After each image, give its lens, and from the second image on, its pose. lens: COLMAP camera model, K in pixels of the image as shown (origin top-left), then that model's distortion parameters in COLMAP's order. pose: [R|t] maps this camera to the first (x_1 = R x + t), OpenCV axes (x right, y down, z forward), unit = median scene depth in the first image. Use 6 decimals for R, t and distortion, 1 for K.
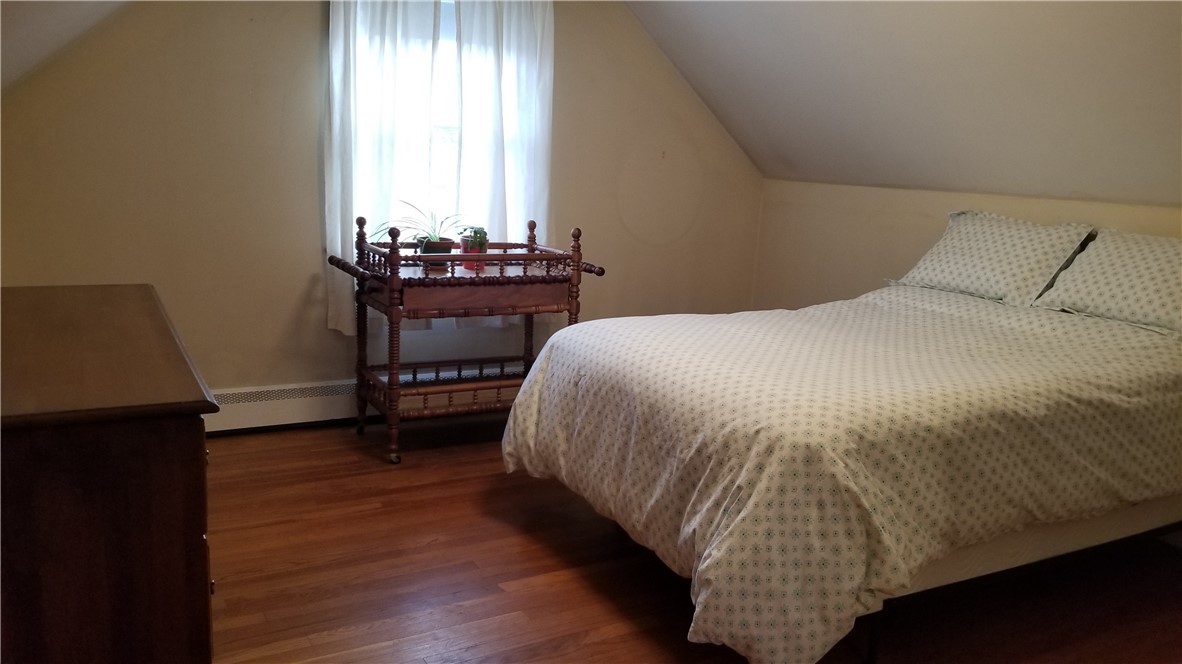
lens RADIAL K [[896.9, 0, 591.0], [0, 896.9, 332.0], [0, 0, 1]] dist [0.000238, -0.001763]
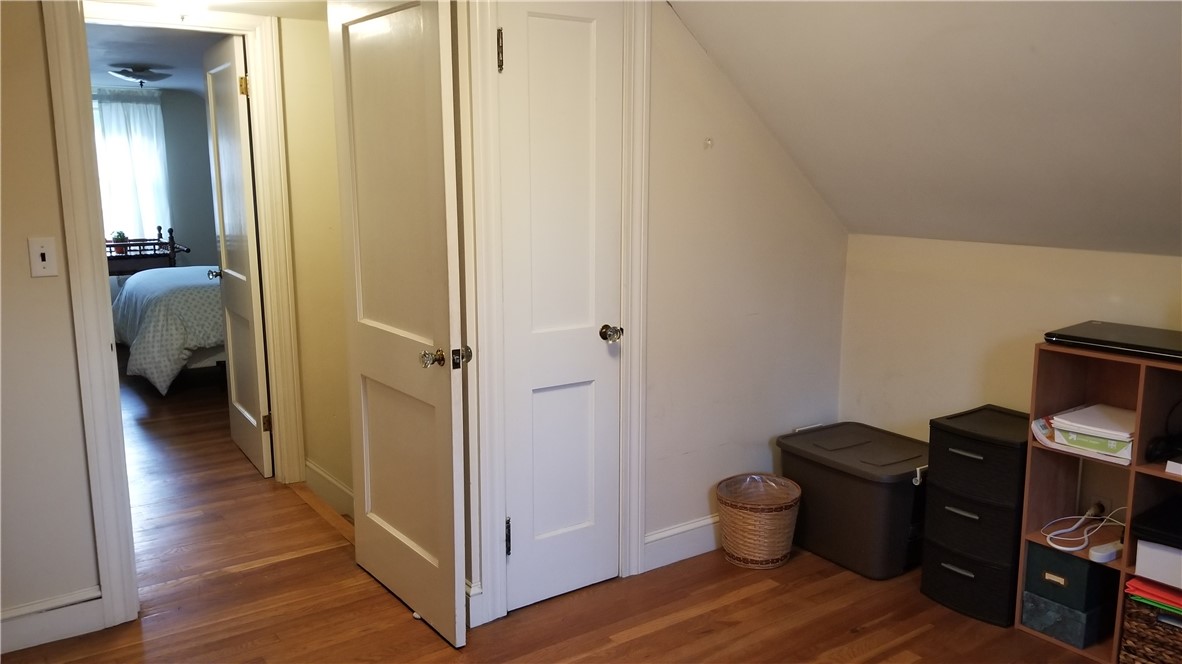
lens RADIAL K [[896.9, 0, 591.0], [0, 896.9, 332.0], [0, 0, 1]] dist [0.000238, -0.001763]
pose [[0.988798, -0.060510, 0.136443, 1.190888], [0.060935, 0.998141, 0.001062, 0.309935], [-0.136254, 0.007264, 0.990647, -1.975456]]
